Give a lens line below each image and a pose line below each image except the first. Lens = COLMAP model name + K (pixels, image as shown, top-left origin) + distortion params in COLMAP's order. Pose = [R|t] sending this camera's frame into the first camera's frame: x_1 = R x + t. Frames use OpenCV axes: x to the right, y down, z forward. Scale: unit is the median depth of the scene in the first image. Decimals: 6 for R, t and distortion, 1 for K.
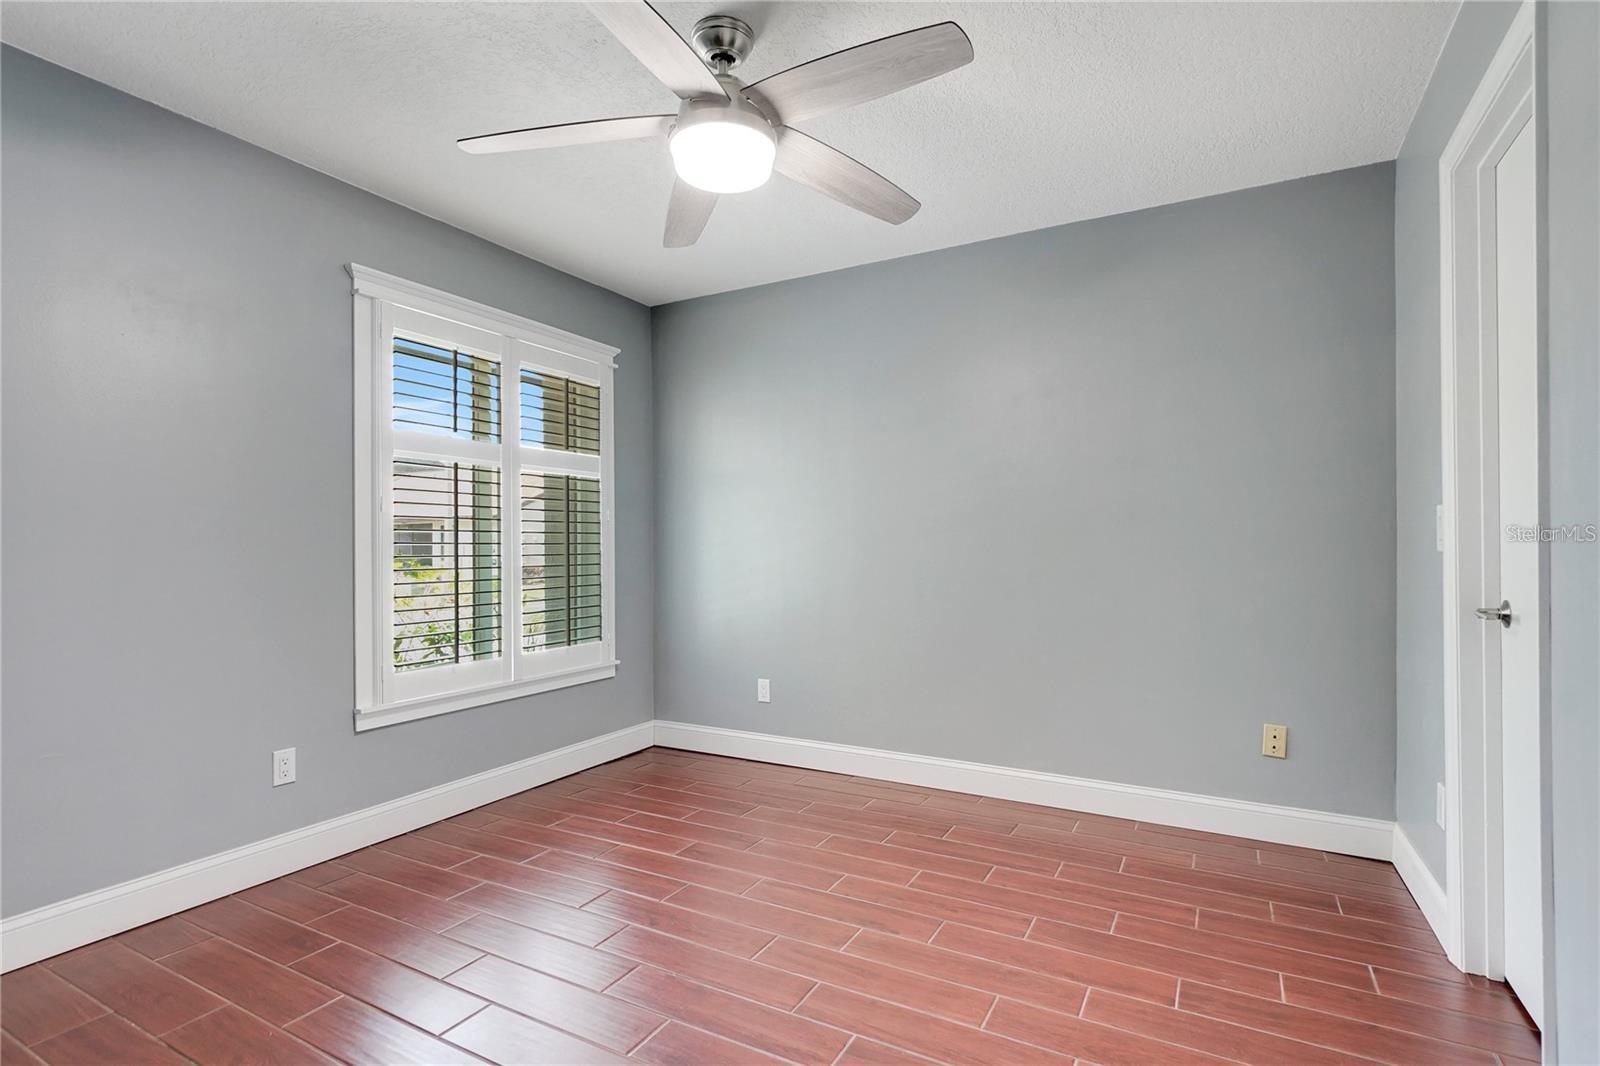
lens RADIAL K [[788.0, 0, 802.2], [0, 788.0, 536.2], [0, 0, 1]] dist [-0.023161, -0.000568]
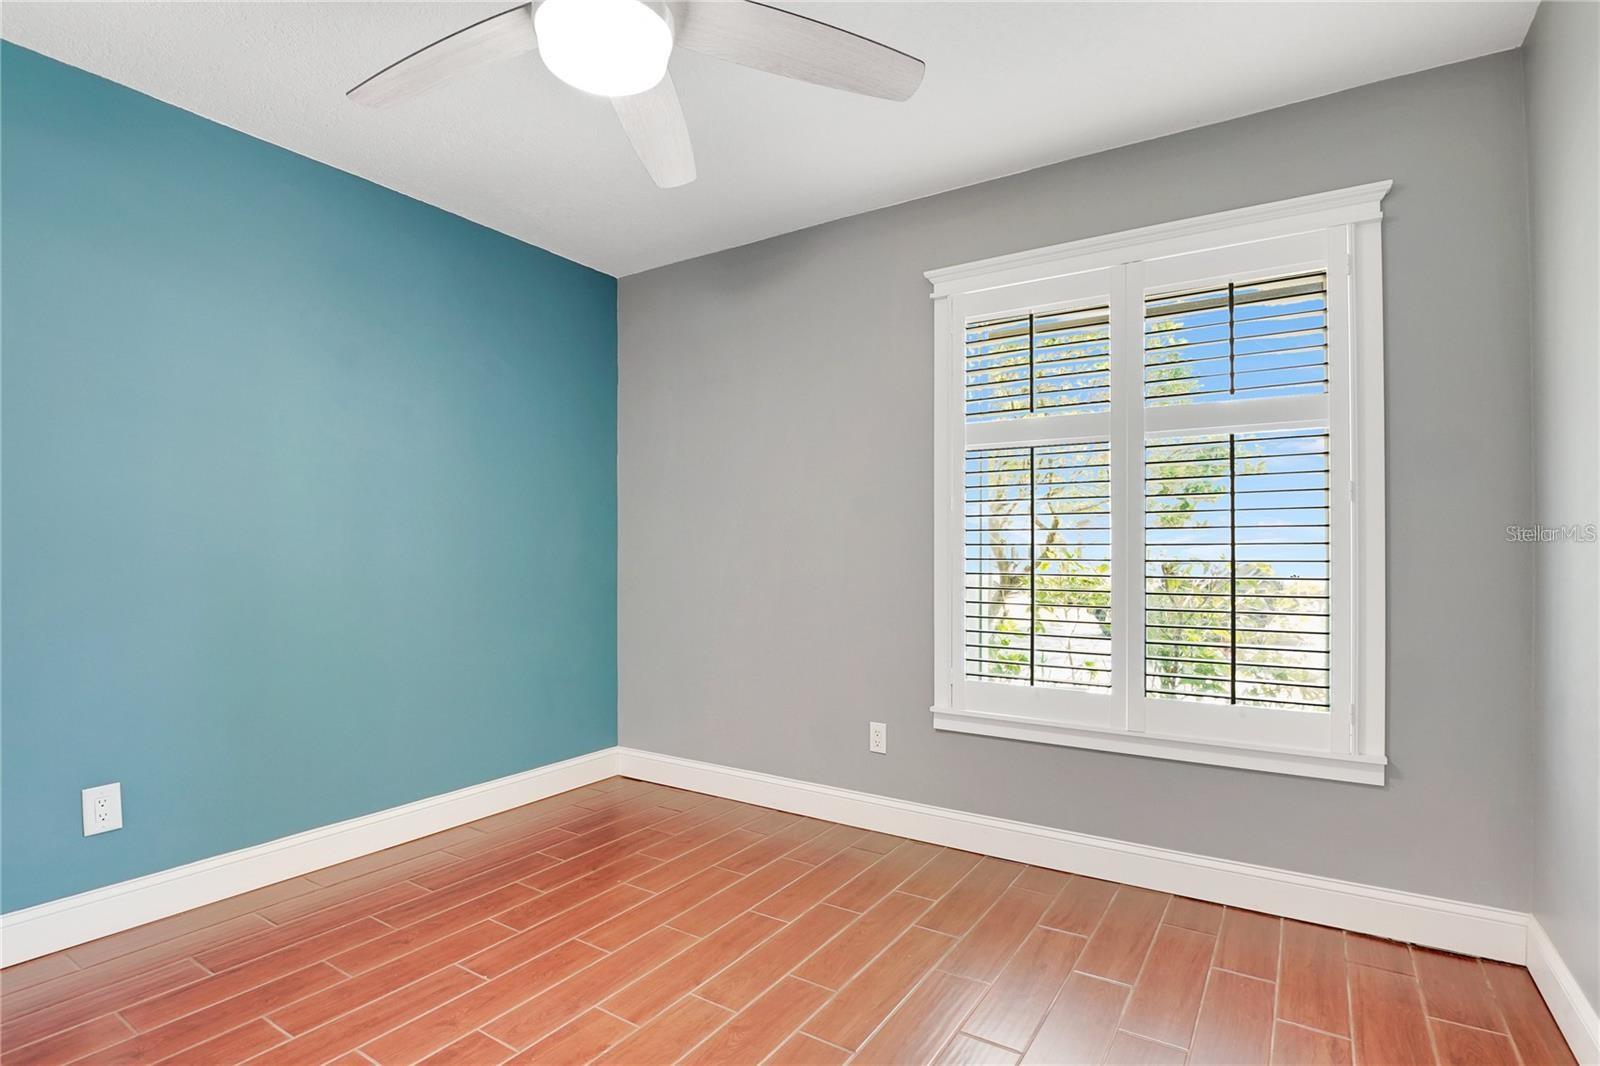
lens RADIAL K [[795.5, 0, 800.0], [0, 795.5, 533.0], [0, 0, 1]] dist [-0.024159, 0.001199]
pose [[-0.093166, -0.013218, -0.995563, 0.434490], [0.013984, 0.999796, -0.014583, 0.007173], [0.995552, -0.015281, -0.092962, 0.833069]]
